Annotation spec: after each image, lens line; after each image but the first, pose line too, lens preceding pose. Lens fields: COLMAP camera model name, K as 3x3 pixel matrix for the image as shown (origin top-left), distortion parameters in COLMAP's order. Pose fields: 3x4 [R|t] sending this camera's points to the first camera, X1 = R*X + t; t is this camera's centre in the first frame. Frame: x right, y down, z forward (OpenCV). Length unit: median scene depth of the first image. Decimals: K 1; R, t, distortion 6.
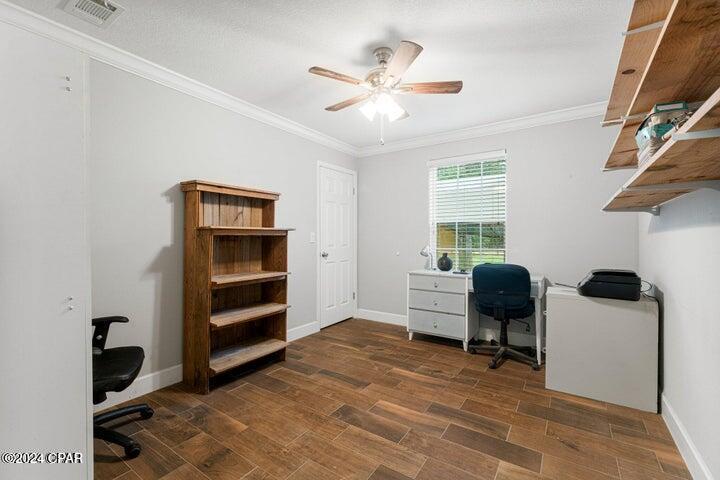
lens RADIAL K [[311.3, 0, 359.8], [0, 311.3, 238.7], [0, 0, 1]] dist [0.002560, 0.000077]
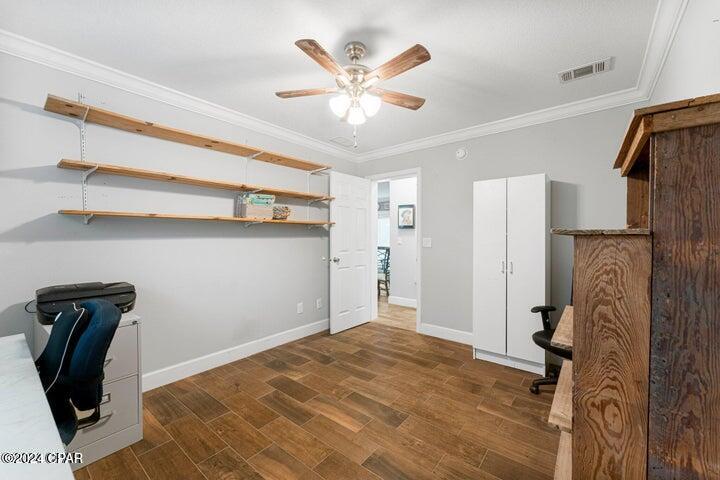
lens RADIAL K [[290.7, 0, 361.2], [0, 290.7, 239.7], [0, 0, 1]] dist [-0.001967, -0.000371]
pose [[-0.996879, 0.001324, 0.078936, -0.013622], [0.002313, 0.999920, 0.012435, -0.036613], [-0.078913, 0.012578, -0.996802, 1.970282]]
